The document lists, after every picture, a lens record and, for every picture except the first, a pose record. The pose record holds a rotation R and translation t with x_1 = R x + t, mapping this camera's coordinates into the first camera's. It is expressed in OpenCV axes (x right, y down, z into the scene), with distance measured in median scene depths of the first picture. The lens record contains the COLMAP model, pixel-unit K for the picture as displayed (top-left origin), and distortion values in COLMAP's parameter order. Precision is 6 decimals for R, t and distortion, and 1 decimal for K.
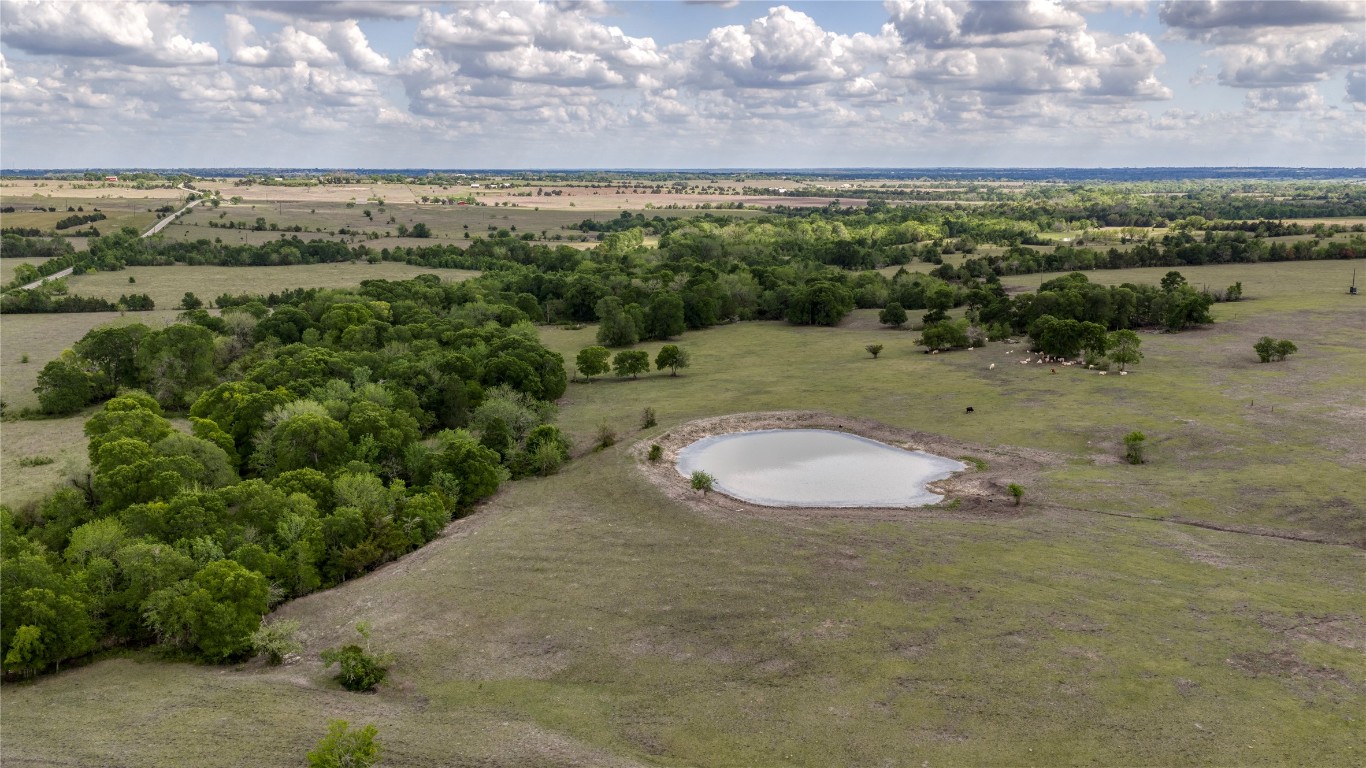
lens RADIAL K [[1115.6, 0, 676.7], [0, 1115.6, 383.6], [0, 0, 1]] dist [0.031031, -0.066241]
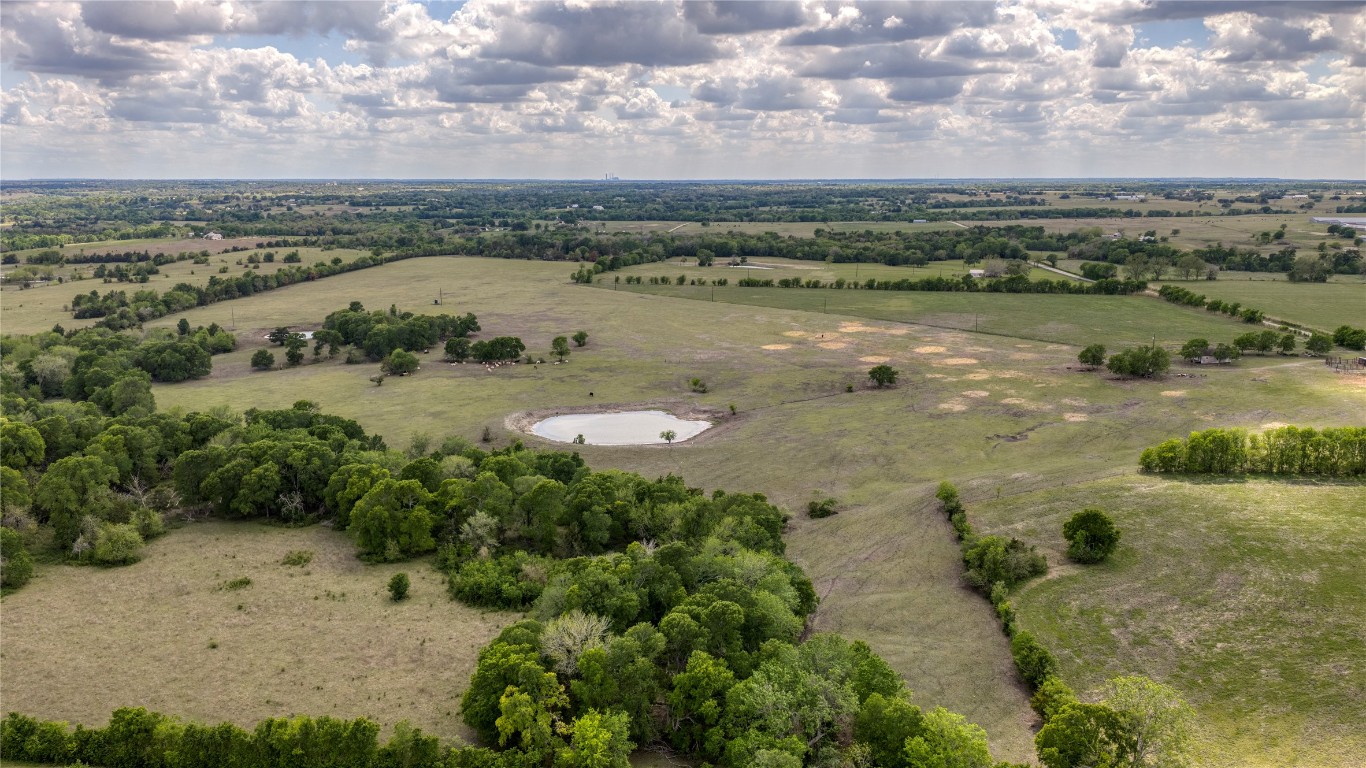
lens RADIAL K [[1131.8, 0, 683.0], [0, 1131.8, 384.0], [0, 0, 1]] dist [0.022517, -0.048717]
pose [[0.388432, -0.165560, 0.906482, -0.168955], [0.175429, 0.979022, 0.103637, -0.018822], [-0.904624, 0.118768, 0.409328, 0.021205]]
